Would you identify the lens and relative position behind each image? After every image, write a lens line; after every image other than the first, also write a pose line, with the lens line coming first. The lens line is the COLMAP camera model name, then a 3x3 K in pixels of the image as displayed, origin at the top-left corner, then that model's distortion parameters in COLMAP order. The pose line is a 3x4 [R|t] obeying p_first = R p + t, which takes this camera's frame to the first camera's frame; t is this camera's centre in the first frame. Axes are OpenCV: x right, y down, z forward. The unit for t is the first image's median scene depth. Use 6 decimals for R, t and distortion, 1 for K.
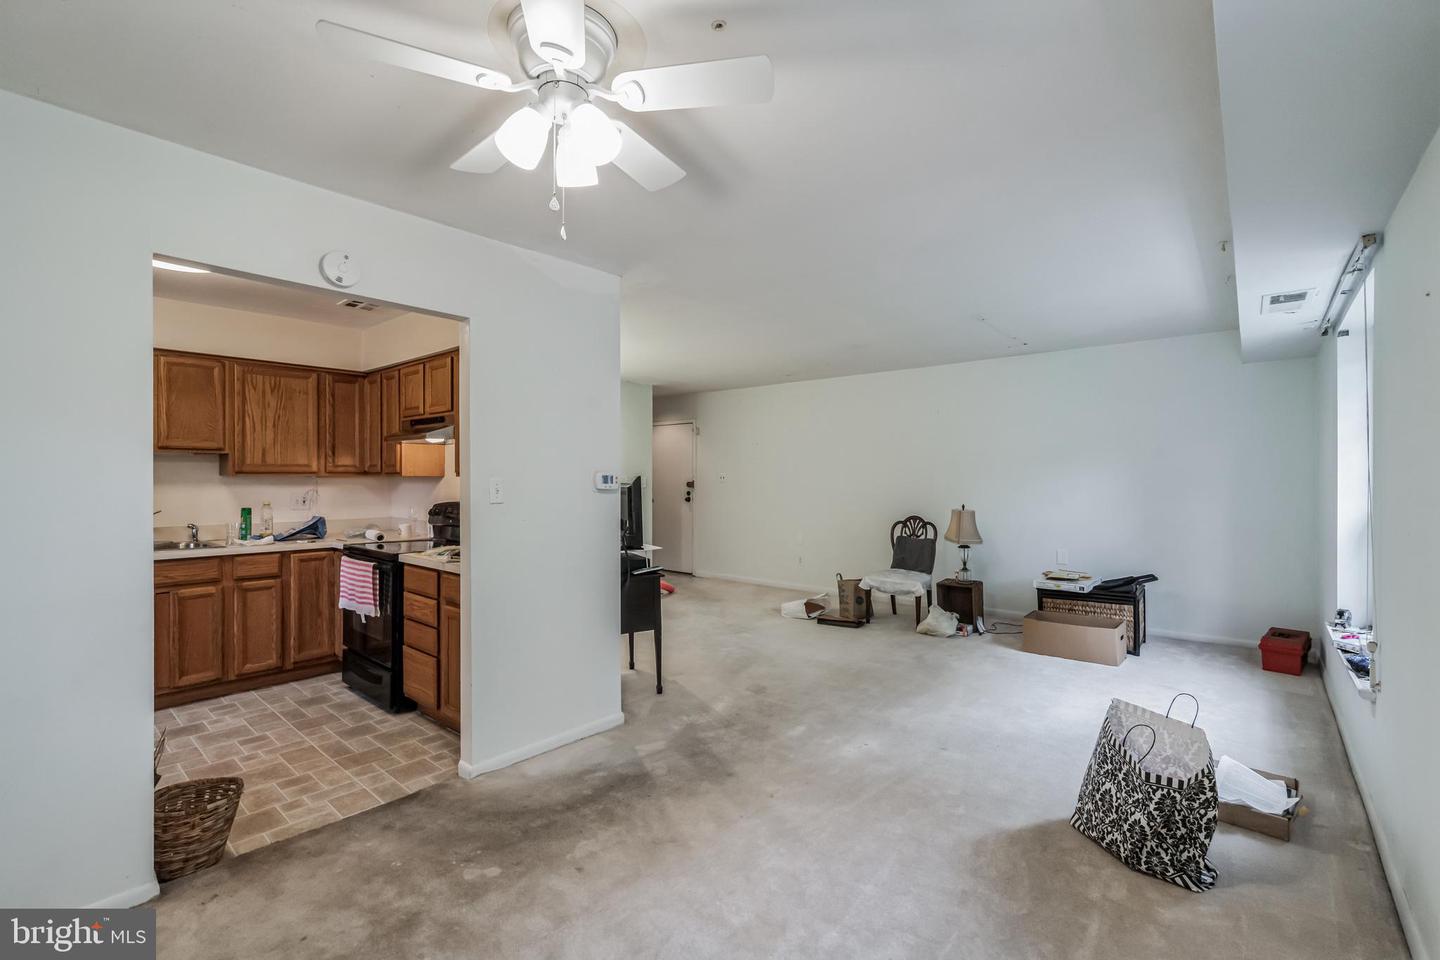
lens RADIAL K [[637.6, 0, 722.2], [0, 637.6, 480.5], [0, 0, 1]] dist [0.001688, 0.000241]
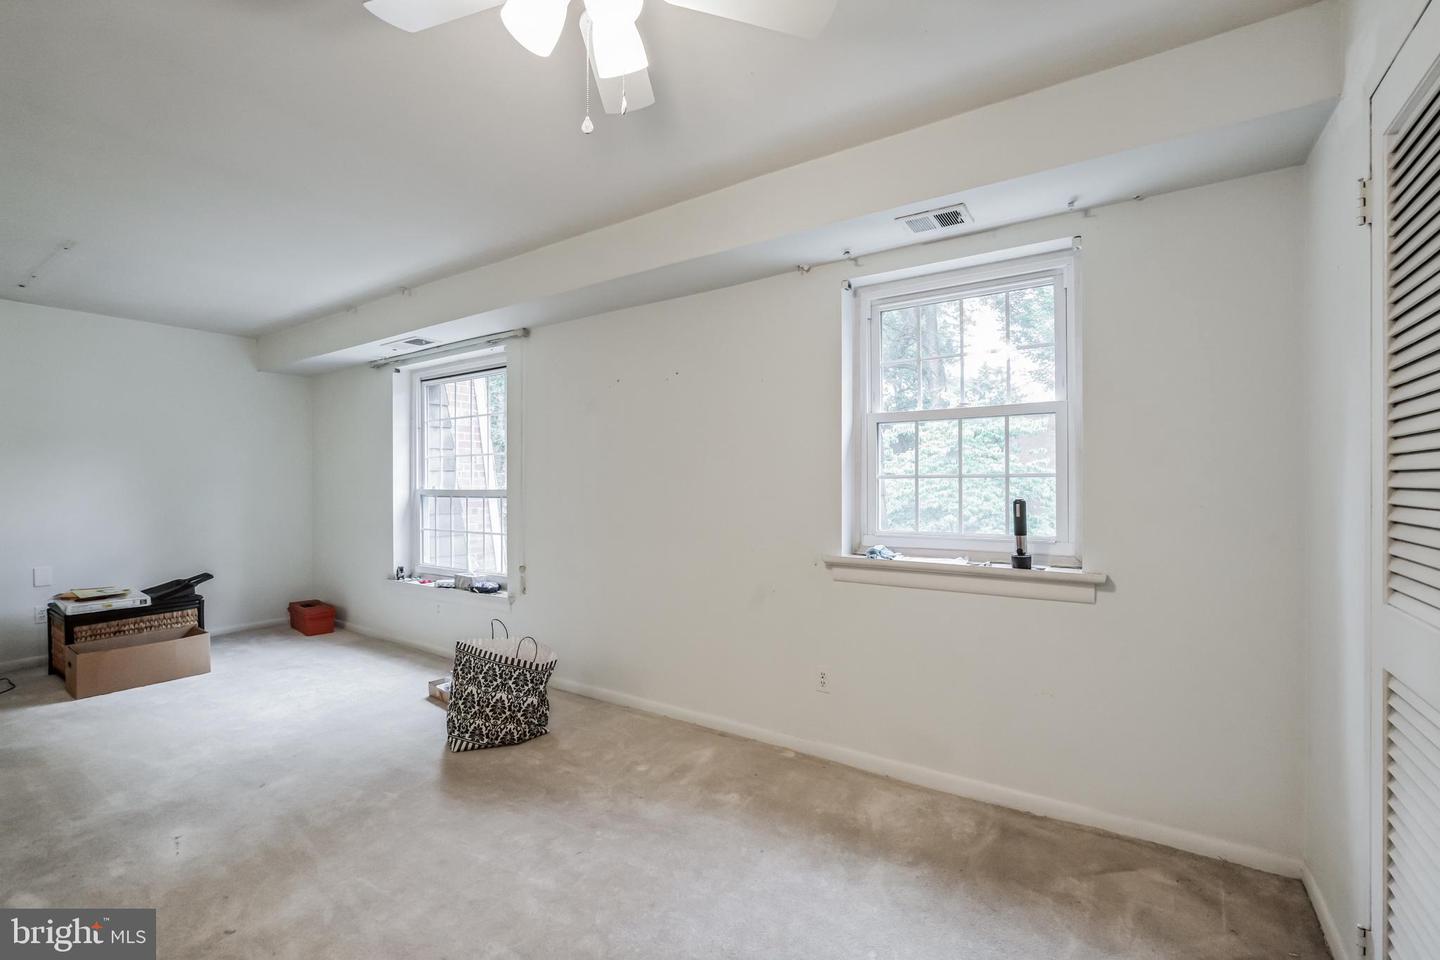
lens RADIAL K [[637.6, 0, 721.9], [0, 637.6, 480.9], [0, 0, 1]] dist [0.001688, 0.000241]
pose [[-0.096800, 0.002214, 0.995301, -0.502101], [0.009775, 0.999951, -0.001274, 0.023162], [-0.995256, 0.009606, -0.096817, 0.431540]]
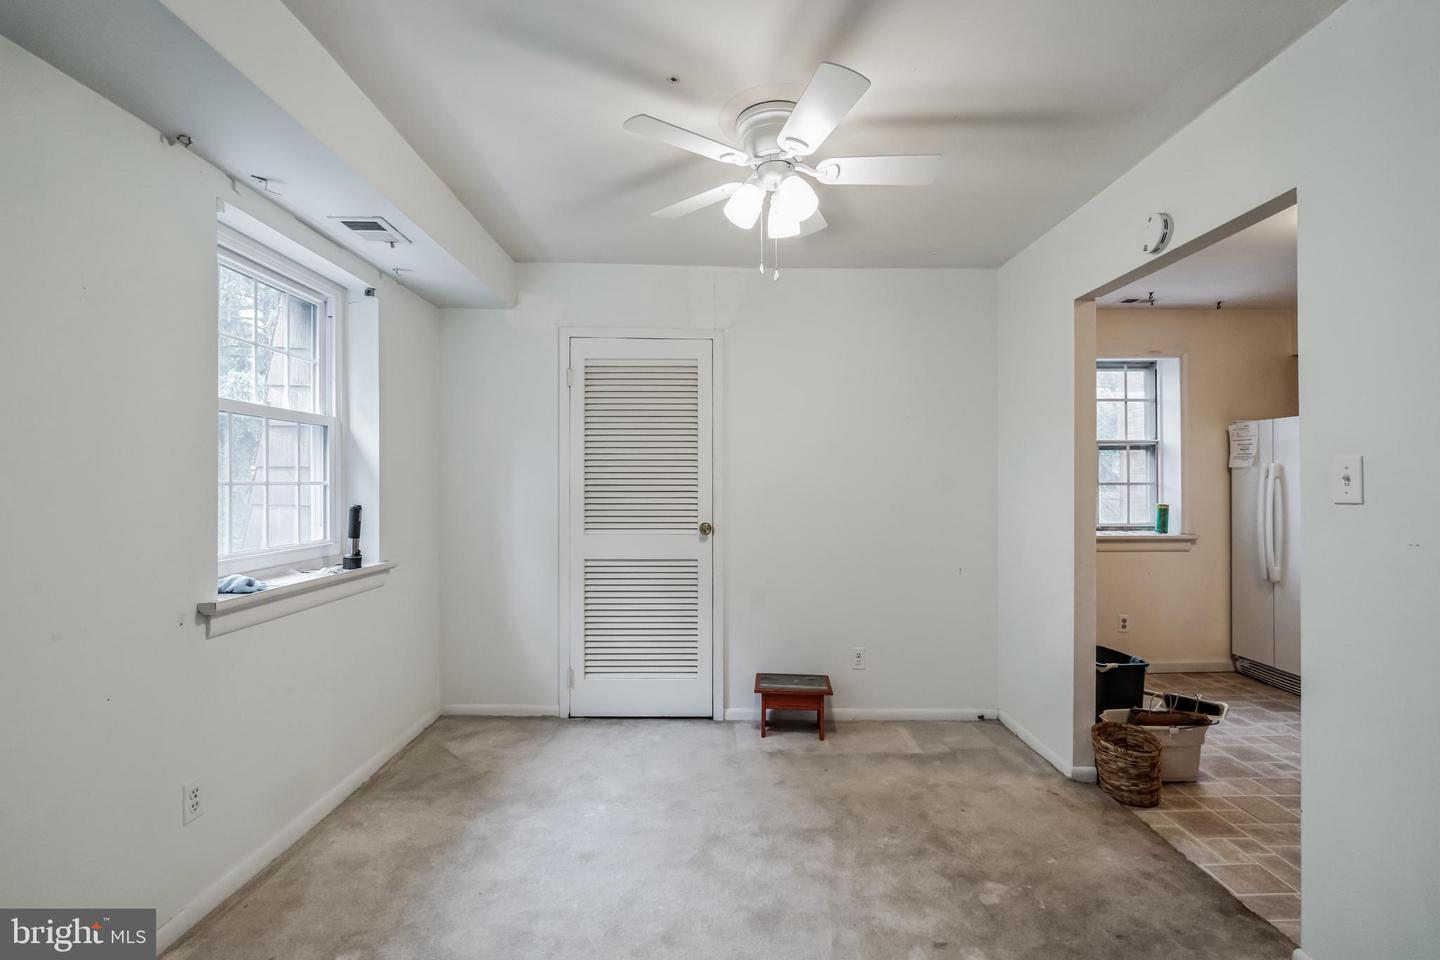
lens RADIAL K [[637.6, 0, 721.2], [0, 637.6, 474.9], [0, 0, 1]] dist [0.001688, 0.000241]
pose [[-0.771513, -0.004786, -0.636195, 0.315256], [-0.001552, 0.999983, -0.005641, 0.013663], [0.636211, -0.003365, -0.771508, 0.913812]]
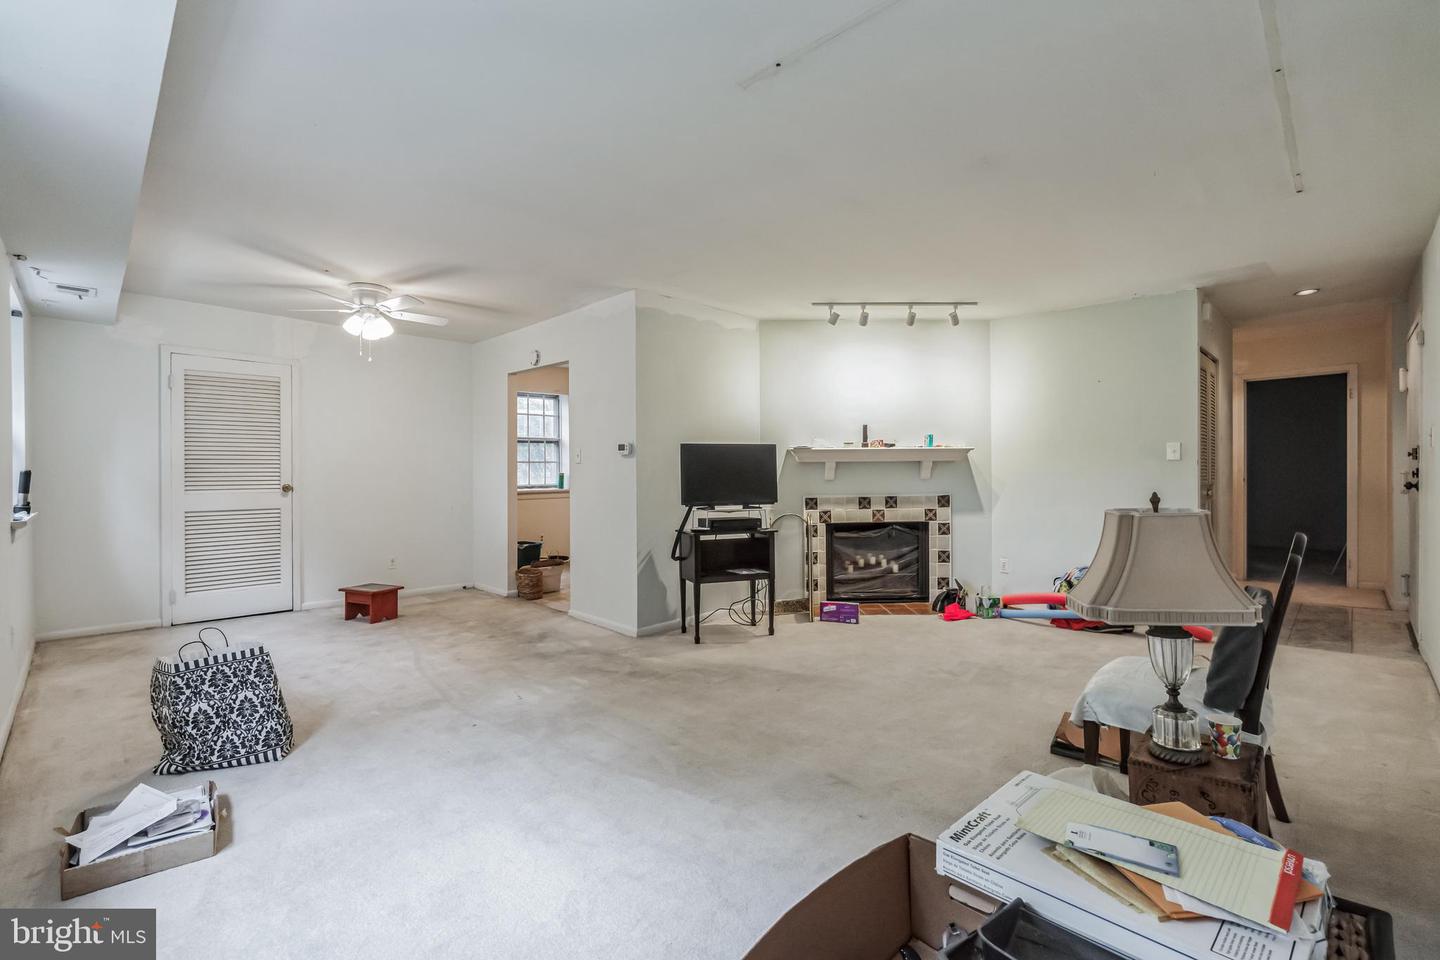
lens RADIAL K [[637.6, 0, 716.2], [0, 637.6, 472.8], [0, 0, 1]] dist [0.001688, 0.000241]
pose [[-0.111169, 0.009393, -0.993757, 1.096801], [-0.002253, 0.999950, 0.009704, 0.037480], [0.993799, 0.003318, -0.111142, 1.319888]]
